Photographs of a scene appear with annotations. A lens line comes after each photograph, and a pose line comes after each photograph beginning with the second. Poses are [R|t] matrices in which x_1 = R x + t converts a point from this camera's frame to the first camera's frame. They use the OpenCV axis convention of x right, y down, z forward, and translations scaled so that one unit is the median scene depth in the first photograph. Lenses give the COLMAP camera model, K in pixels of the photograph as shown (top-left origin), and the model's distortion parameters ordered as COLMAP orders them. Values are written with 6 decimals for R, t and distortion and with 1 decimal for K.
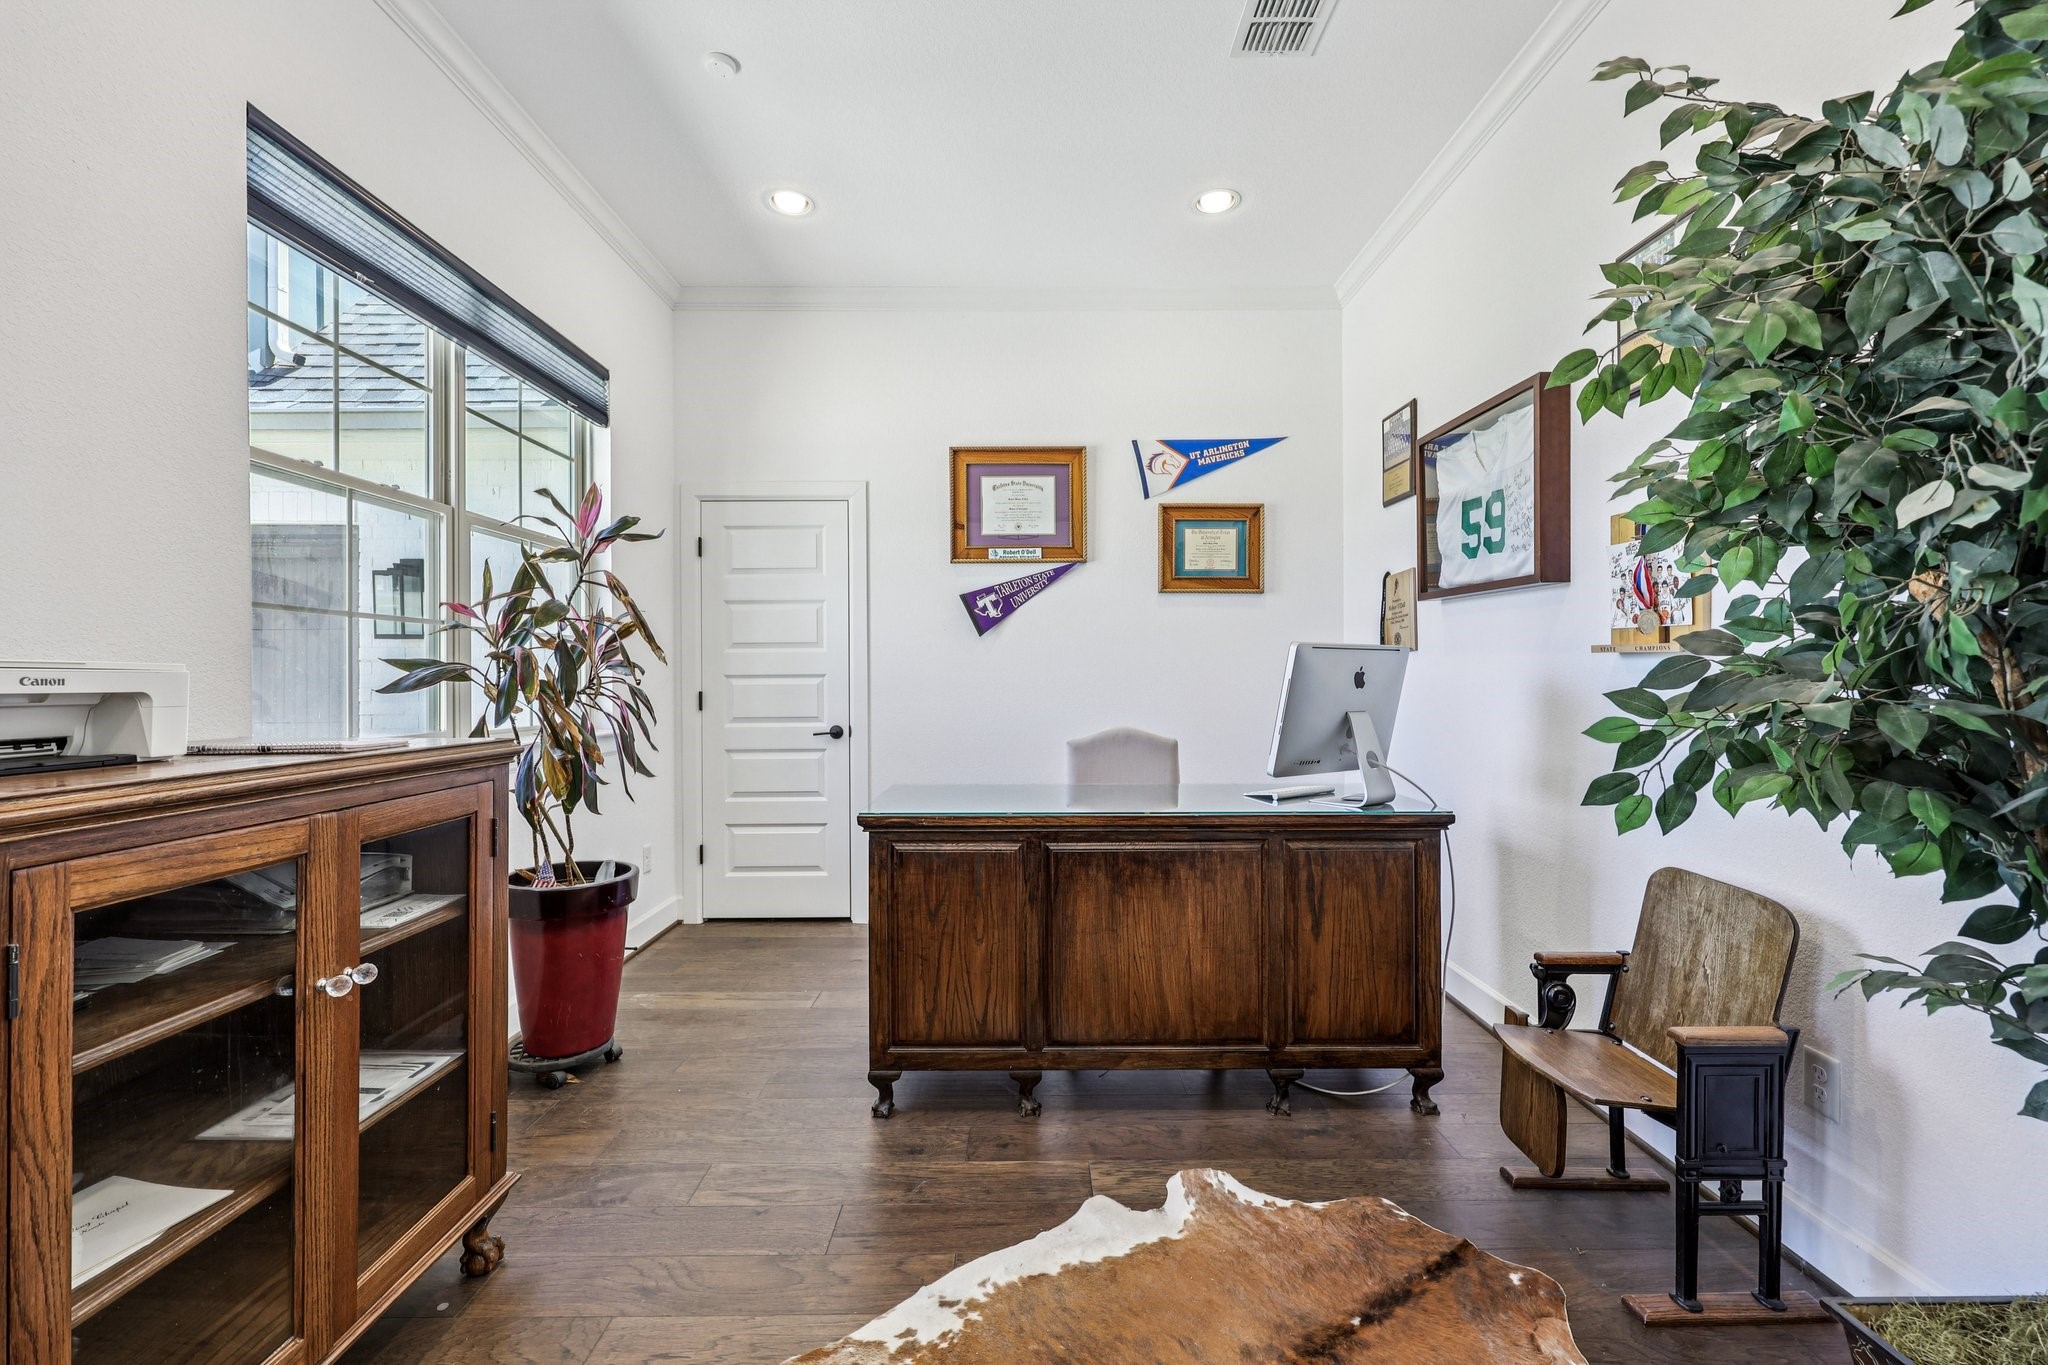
lens RADIAL K [[856.3, 0, 1028.8], [0, 856.3, 667.2], [0, 0, 1]] dist [0.000224, -0.000115]
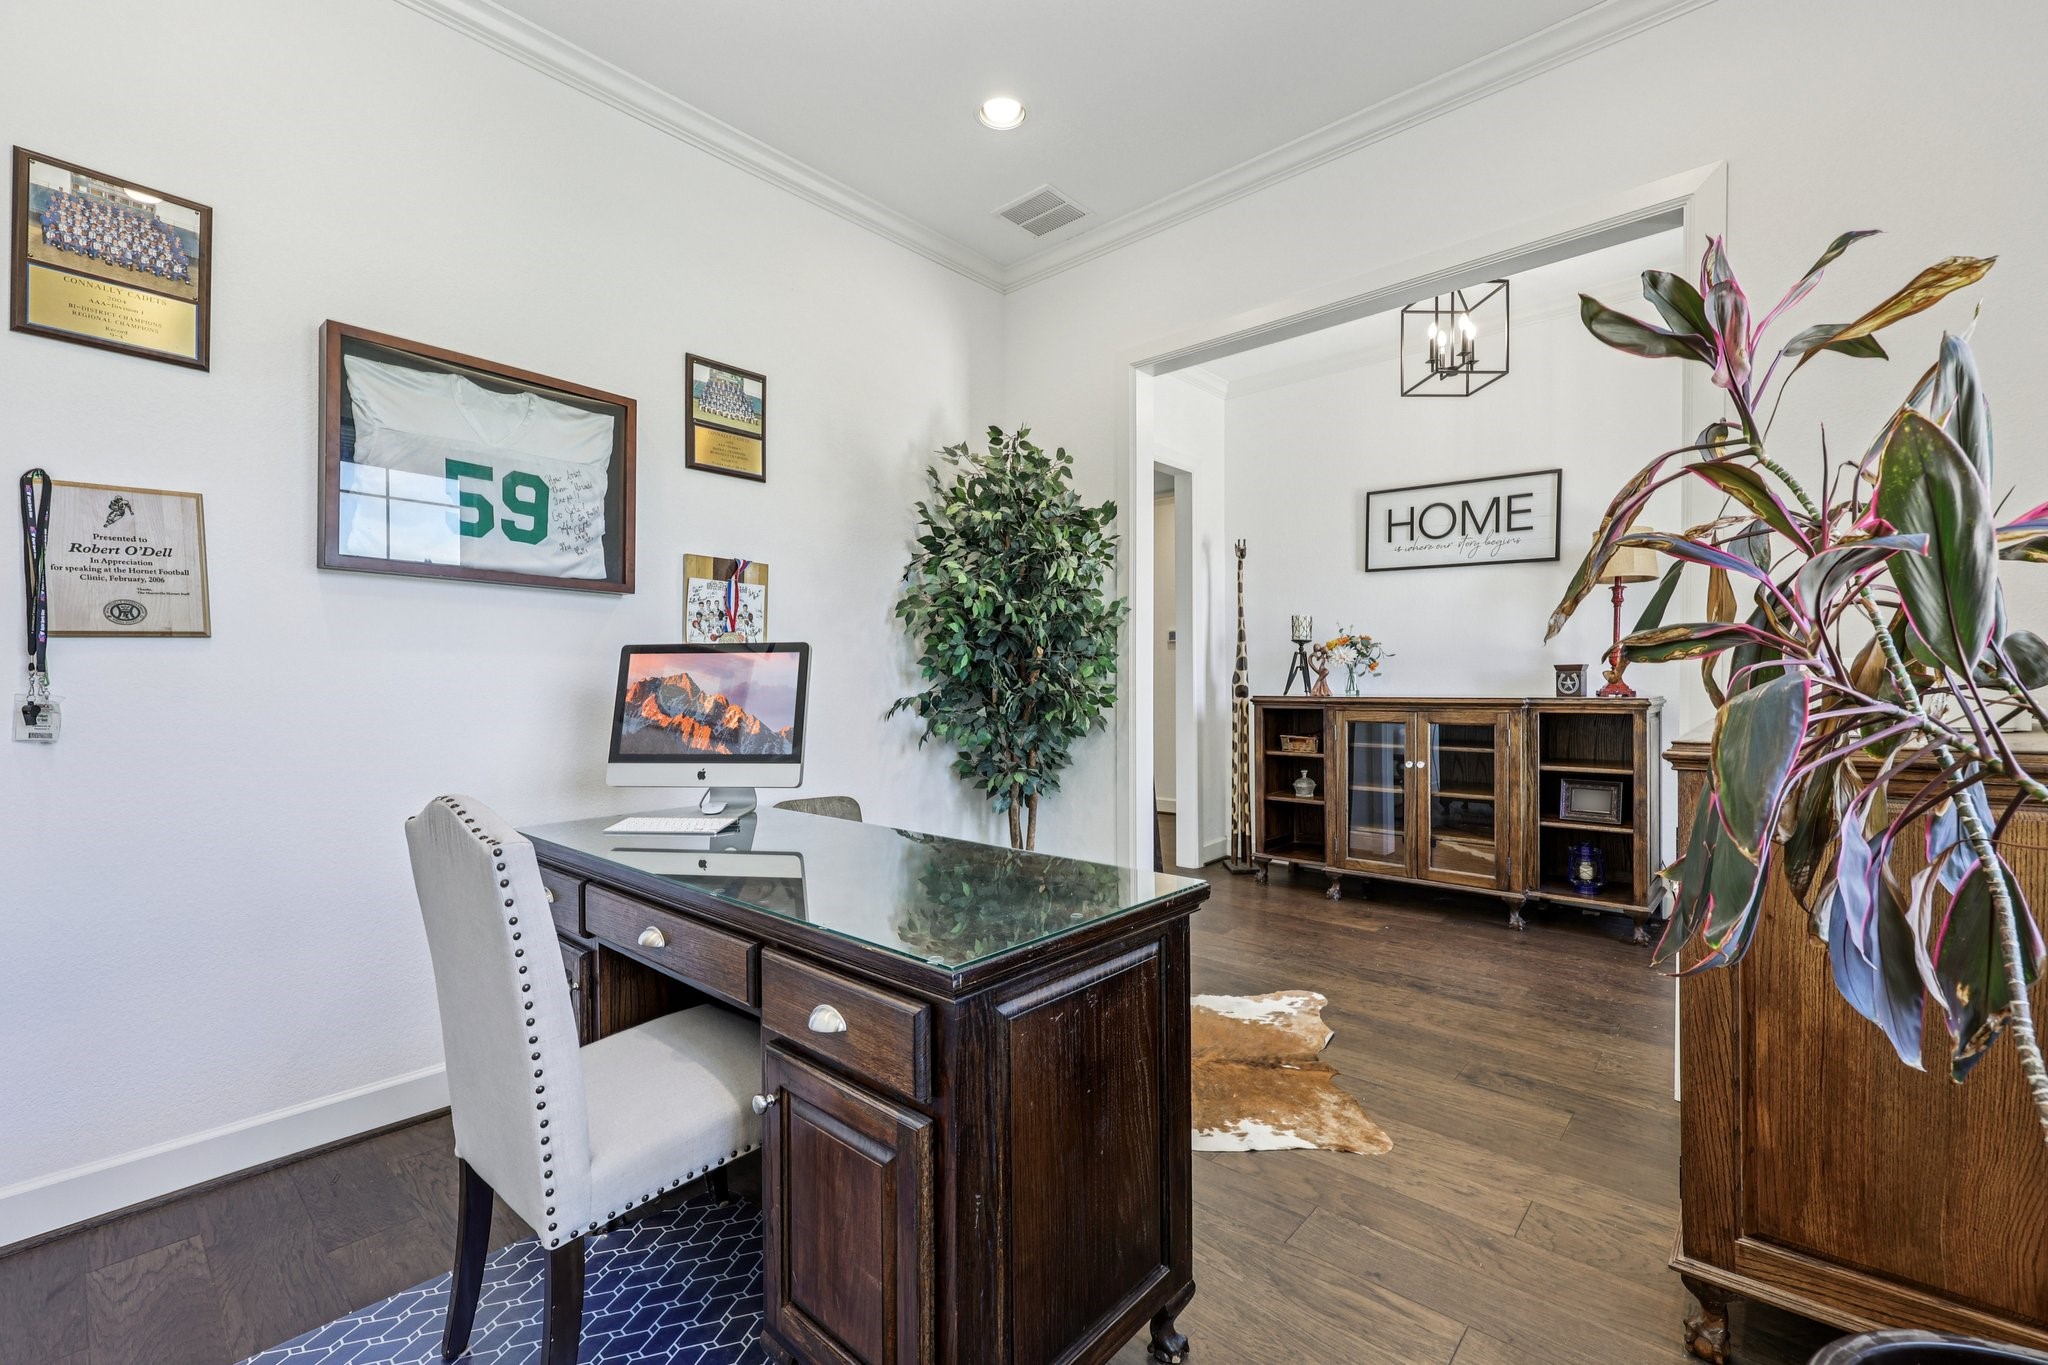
lens RADIAL K [[856.3, 0, 1028.8], [0, 856.3, 667.2], [0, 0, 1]] dist [0.000224, -0.000115]
pose [[-0.744683, 0.012352, 0.667304, -0.553869], [-0.003367, 0.999746, -0.022264, 0.018722], [-0.667410, -0.018826, -0.744453, 1.636582]]
